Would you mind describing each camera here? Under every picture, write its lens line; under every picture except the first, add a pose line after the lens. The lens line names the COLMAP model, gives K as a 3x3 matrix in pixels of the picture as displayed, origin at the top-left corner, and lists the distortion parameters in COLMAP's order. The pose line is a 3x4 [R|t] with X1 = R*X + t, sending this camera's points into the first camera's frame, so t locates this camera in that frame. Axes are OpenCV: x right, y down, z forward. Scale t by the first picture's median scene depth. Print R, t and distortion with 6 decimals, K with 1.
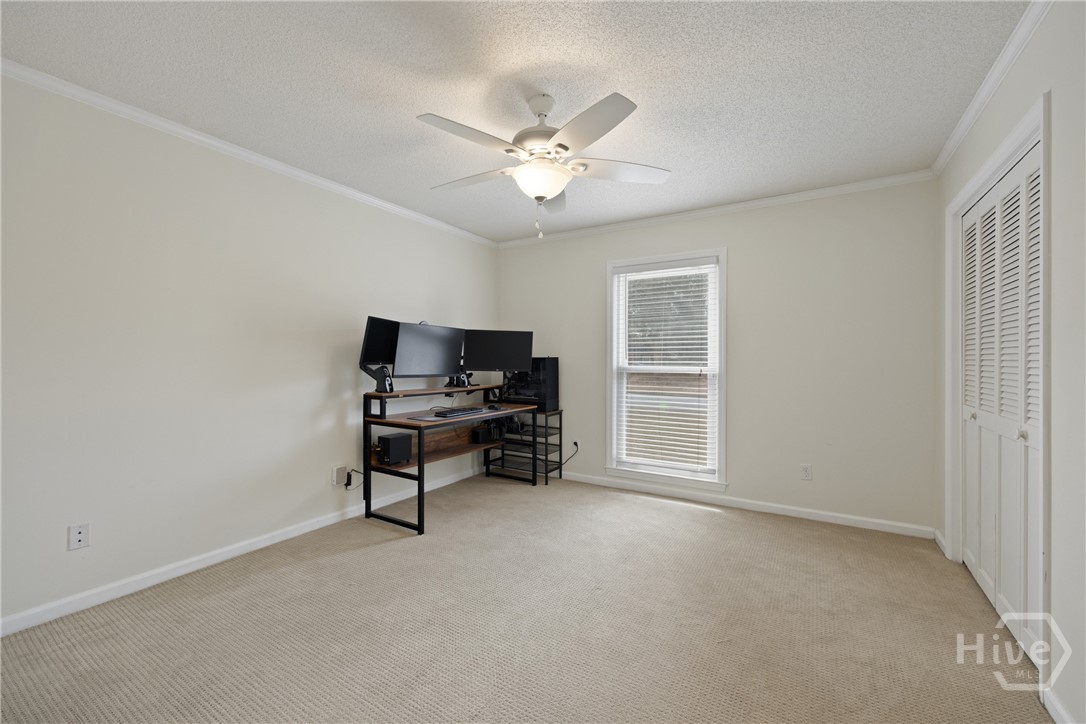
lens RADIAL K [[442.1, 0, 541.9], [0, 442.1, 356.0], [0, 0, 1]] dist [0.000125, -0.000065]
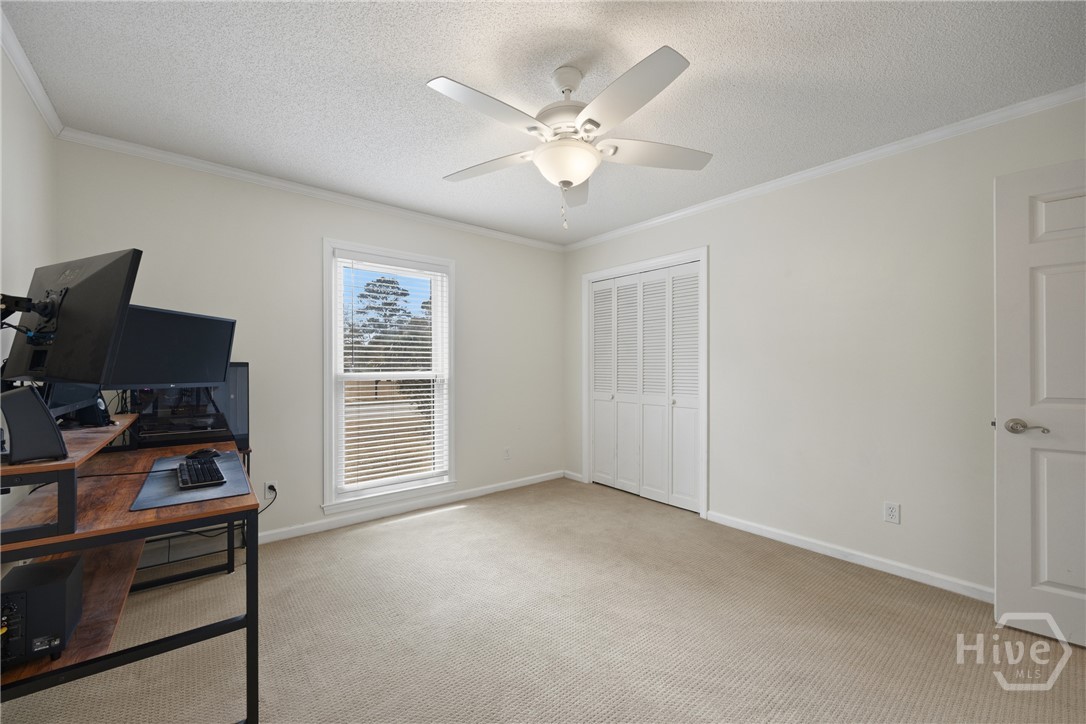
lens RADIAL K [[426.4, 0, 543.0], [0, 426.4, 362.0], [0, 0, 1]] dist [-0.001876, -0.000070]
pose [[0.326566, 0.007795, 0.945142, -0.488535], [-0.005002, 0.999966, -0.006519, 0.005267], [-0.945161, -0.002599, 0.326594, 0.452724]]
